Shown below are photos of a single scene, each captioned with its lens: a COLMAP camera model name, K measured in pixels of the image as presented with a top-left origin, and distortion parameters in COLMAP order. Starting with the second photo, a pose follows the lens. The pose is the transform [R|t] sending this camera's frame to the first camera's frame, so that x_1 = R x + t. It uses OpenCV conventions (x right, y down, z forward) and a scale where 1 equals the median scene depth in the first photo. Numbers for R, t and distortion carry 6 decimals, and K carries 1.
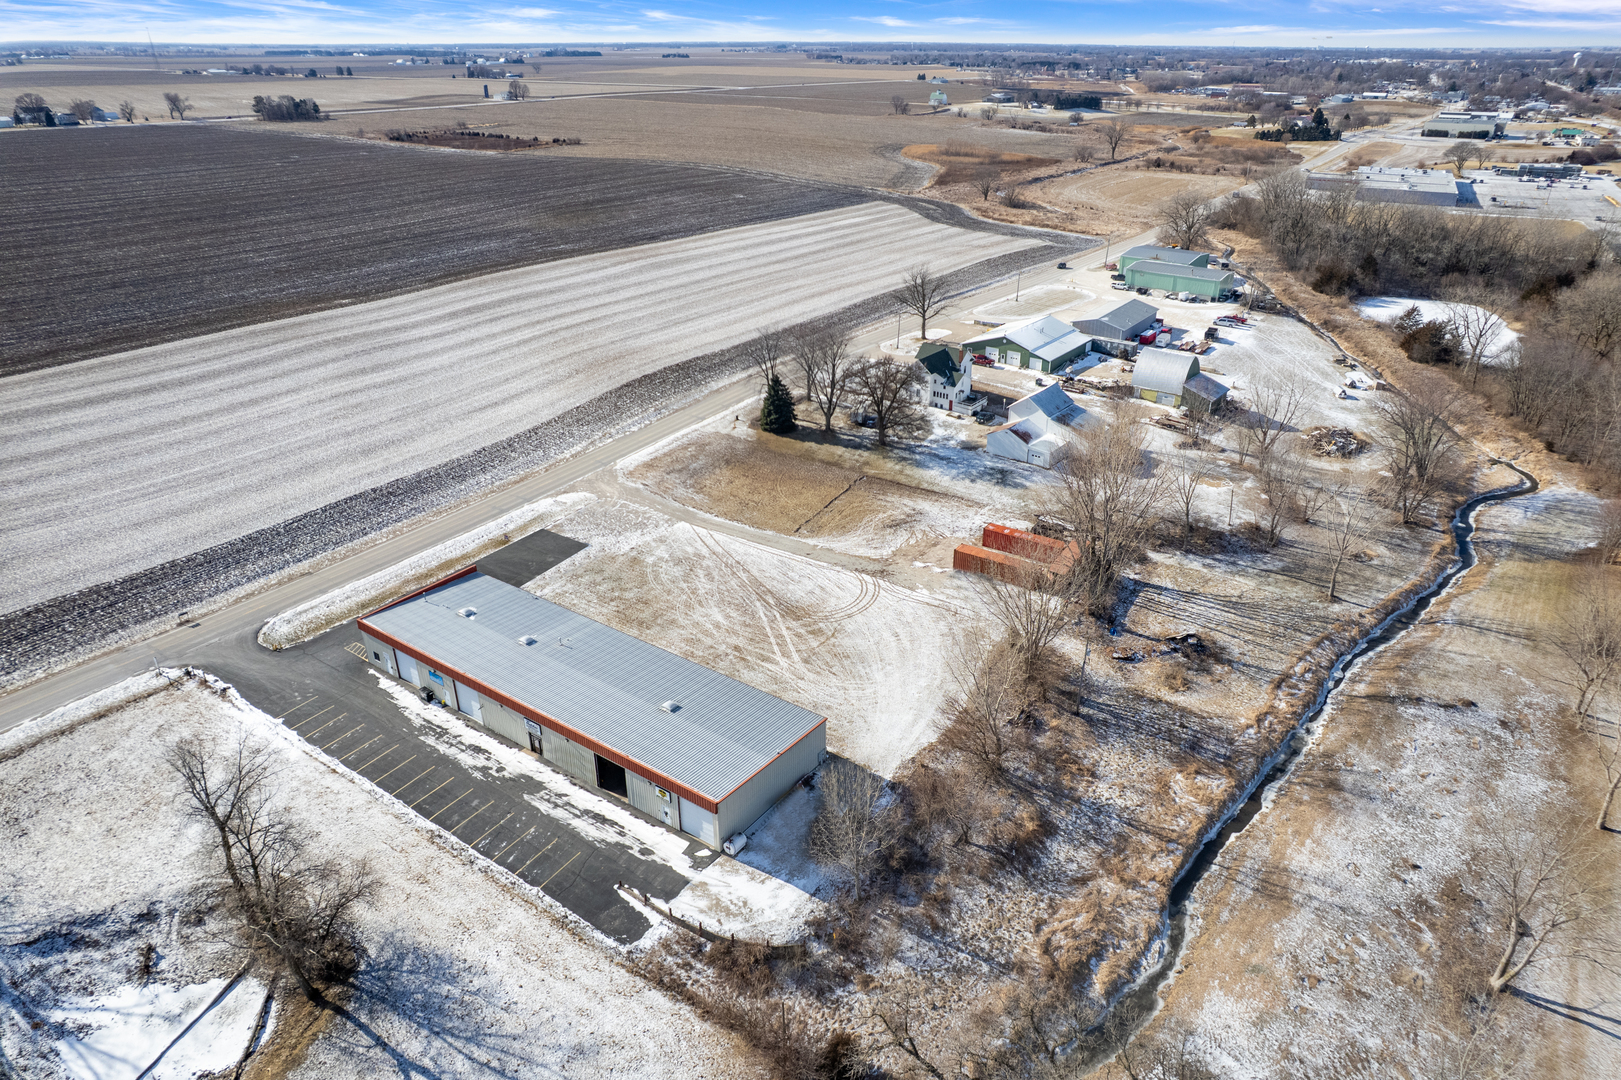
lens RADIAL K [[1042.9, 0, 832.6], [0, 1042.9, 526.8], [0, 0, 1]] dist [-0.083072, 0.076205]
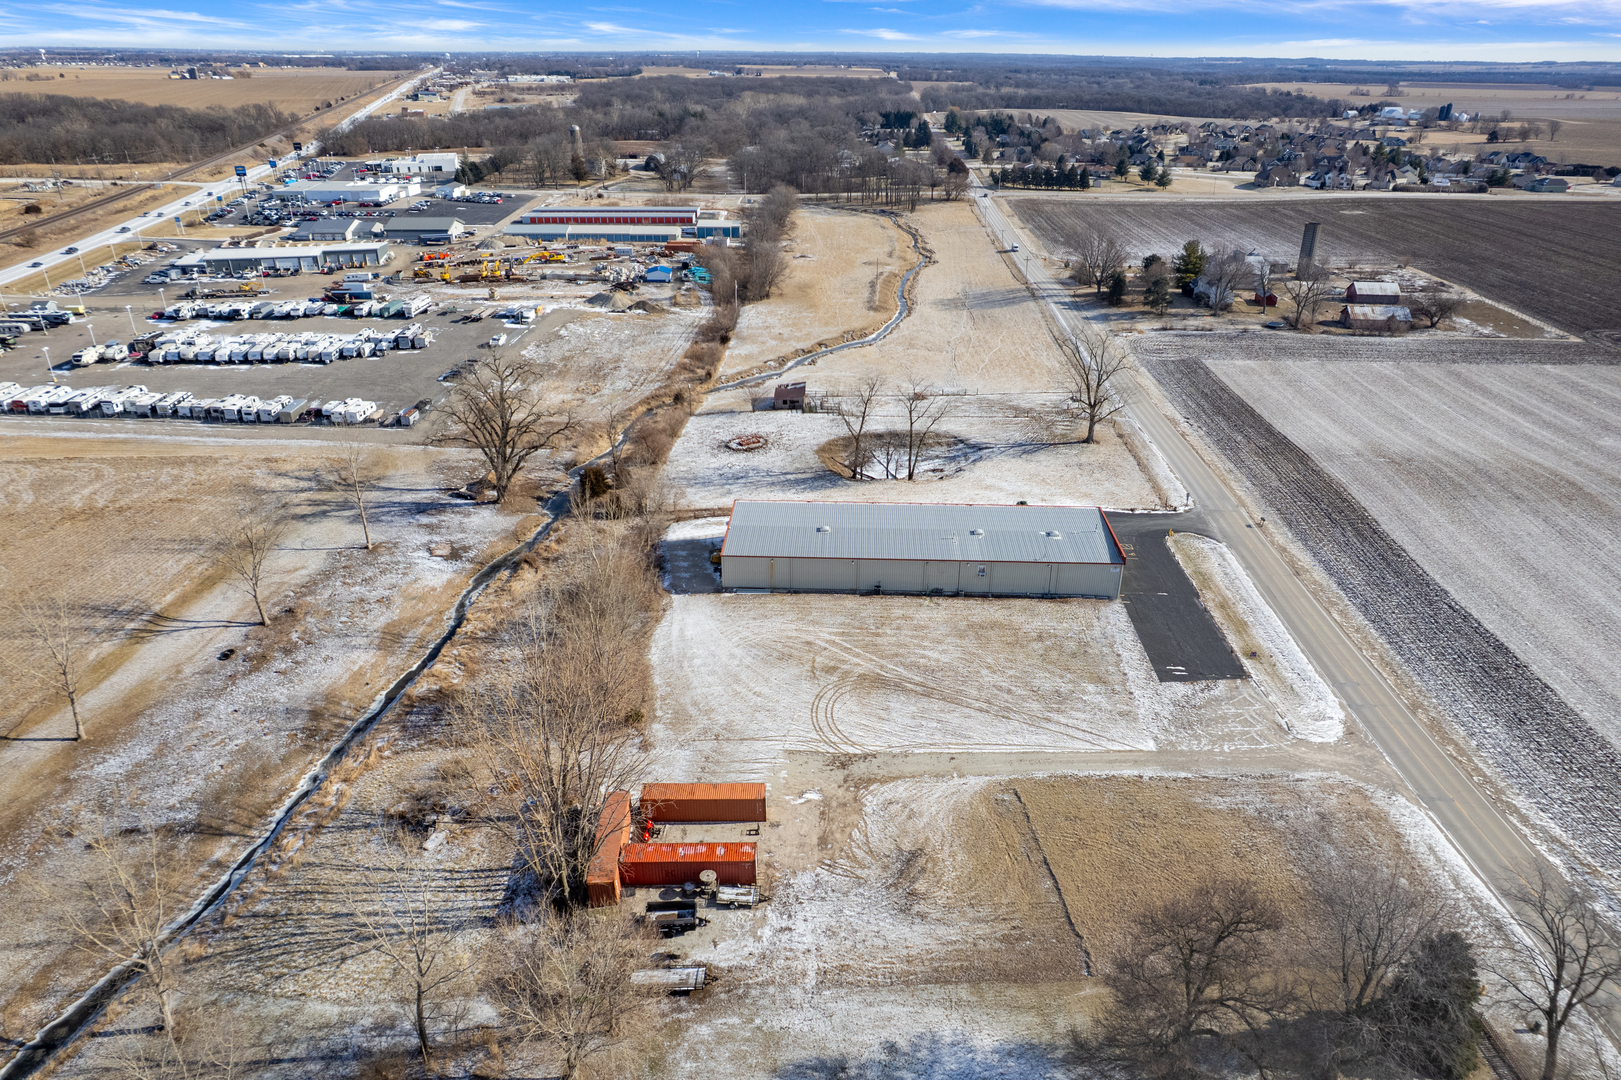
lens RADIAL K [[1042.9, 0, 832.6], [0, 1042.9, 526.8], [0, 0, 1]] dist [-0.083072, 0.076205]
pose [[-0.836326, 0.219094, -0.502551, 0.371560], [-0.247411, 0.667188, 0.702601, -0.564019], [0.489231, 0.711940, -0.503780, 1.178679]]
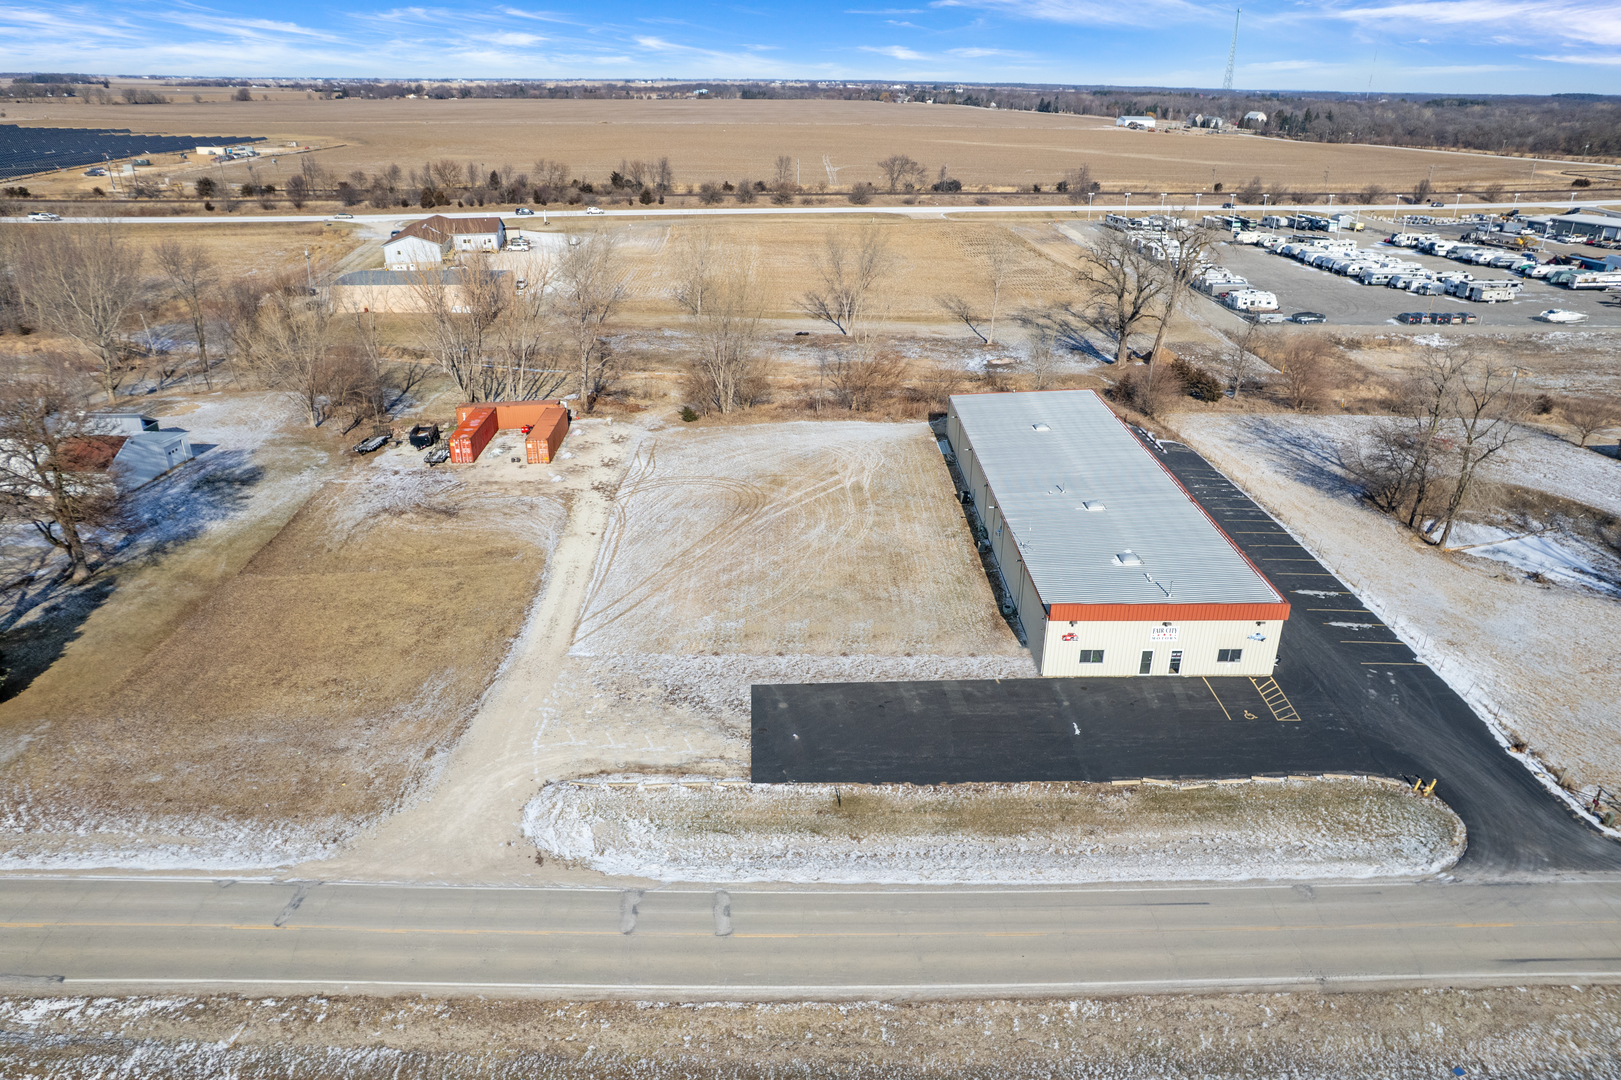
lens RADIAL K [[1042.9, 0, 832.6], [0, 1042.9, 526.8], [0, 0, 1]] dist [-0.083072, 0.076205]
pose [[-0.591163, -0.331699, 0.735189, -0.571733], [0.332314, 0.730386, 0.596744, -0.305716], [-0.734911, 0.597087, -0.321549, 1.065659]]
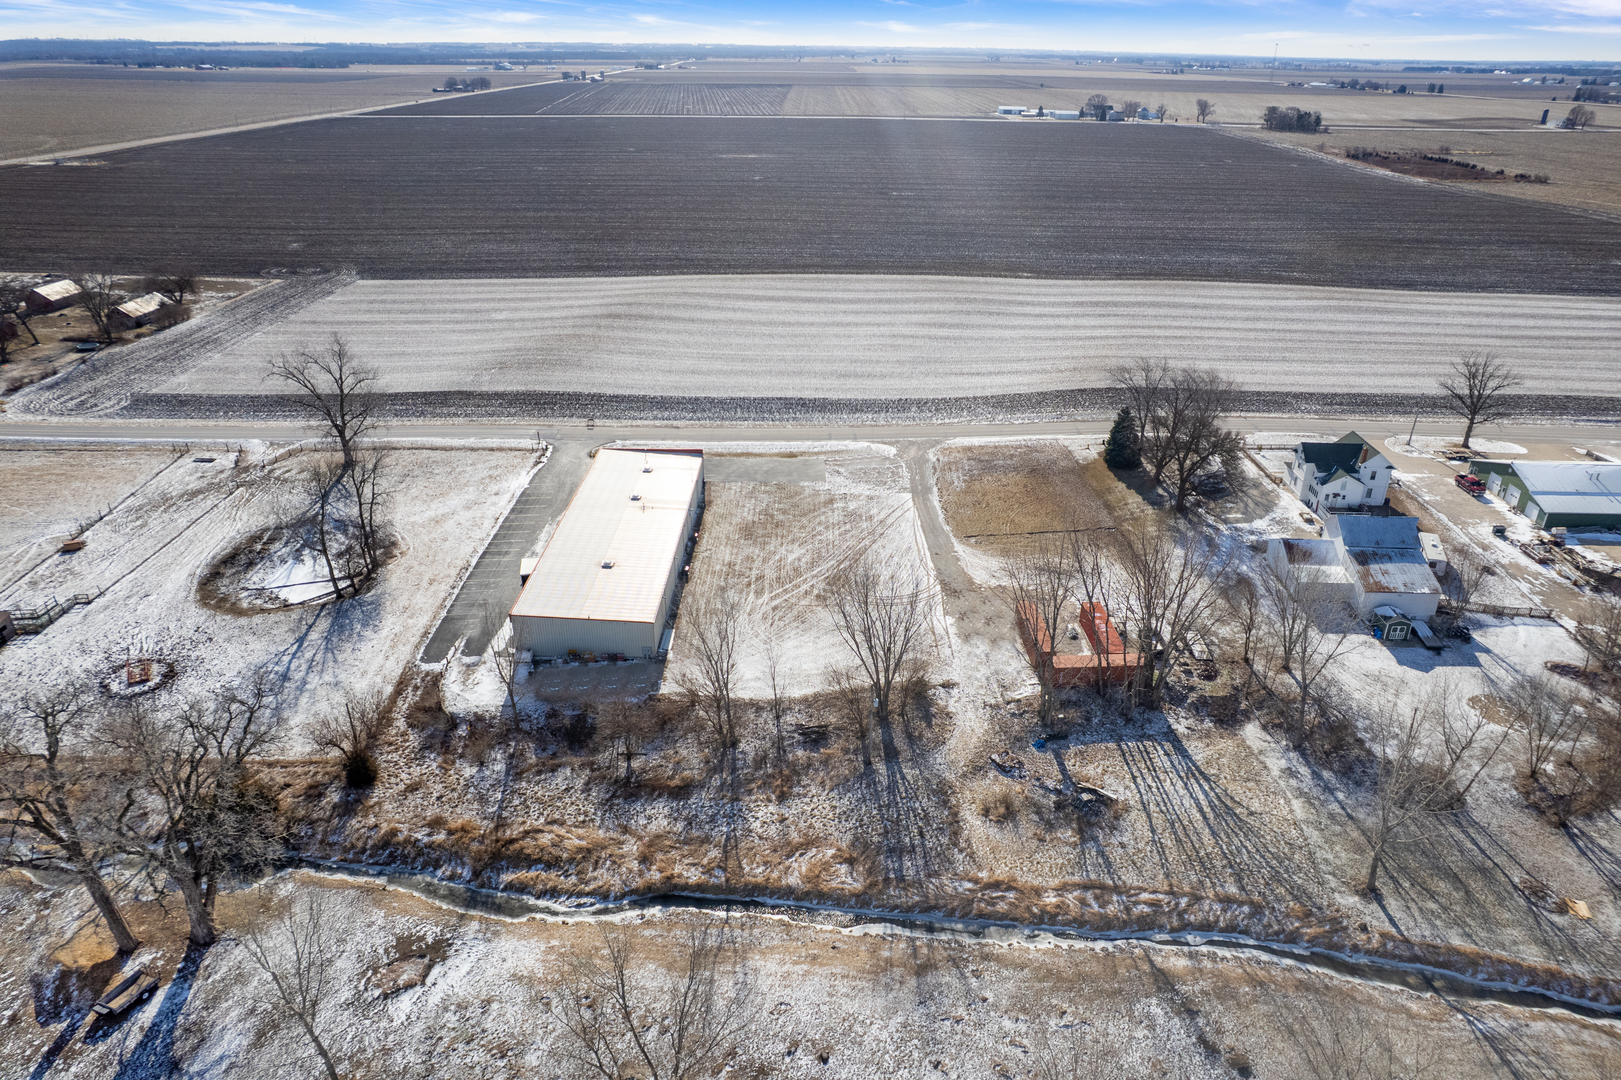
lens RADIAL K [[1042.9, 0, 832.6], [0, 1042.9, 526.8], [0, 0, 1]] dist [-0.083072, 0.076205]
pose [[0.573314, 0.351043, -0.740324, 0.644566], [-0.360565, 0.919466, 0.156762, -0.117612], [0.735733, 0.177061, 0.653717, 0.246734]]
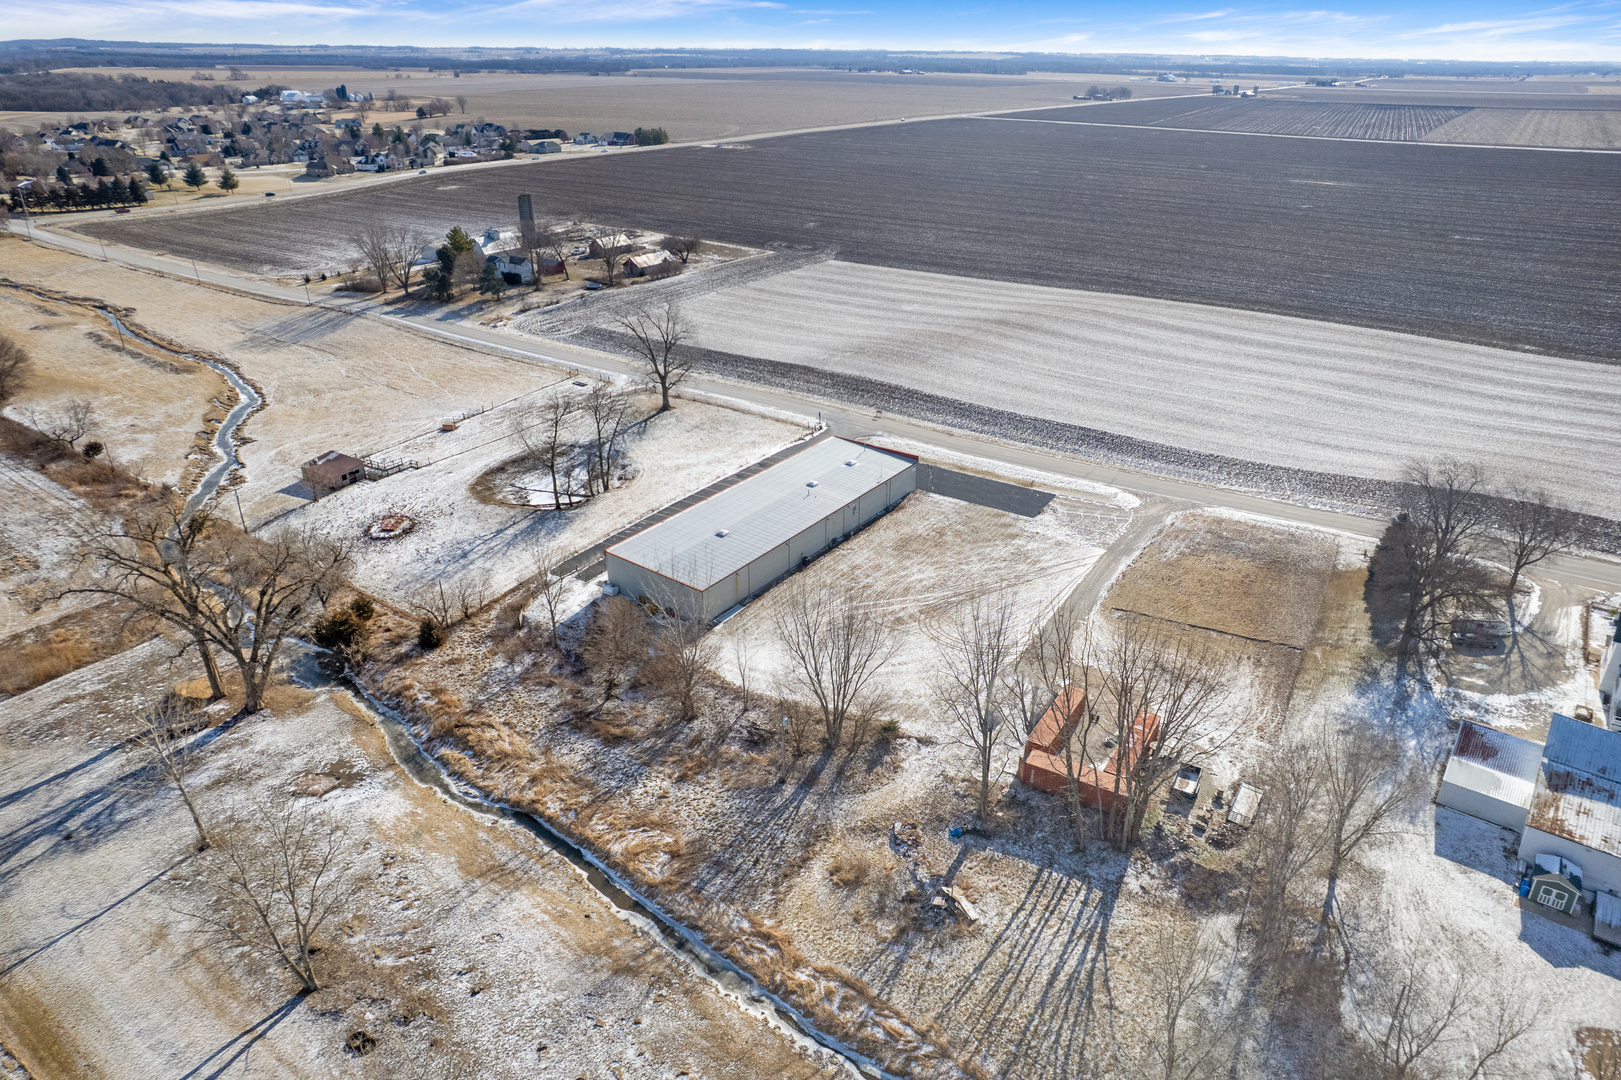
lens RADIAL K [[1042.9, 0, 832.6], [0, 1042.9, 526.8], [0, 0, 1]] dist [-0.083072, 0.076205]
pose [[0.013860, 0.419217, -0.907780, 0.750225], [-0.439172, 0.818165, 0.371127, -0.280890], [0.898296, 0.393527, 0.195448, 0.591743]]
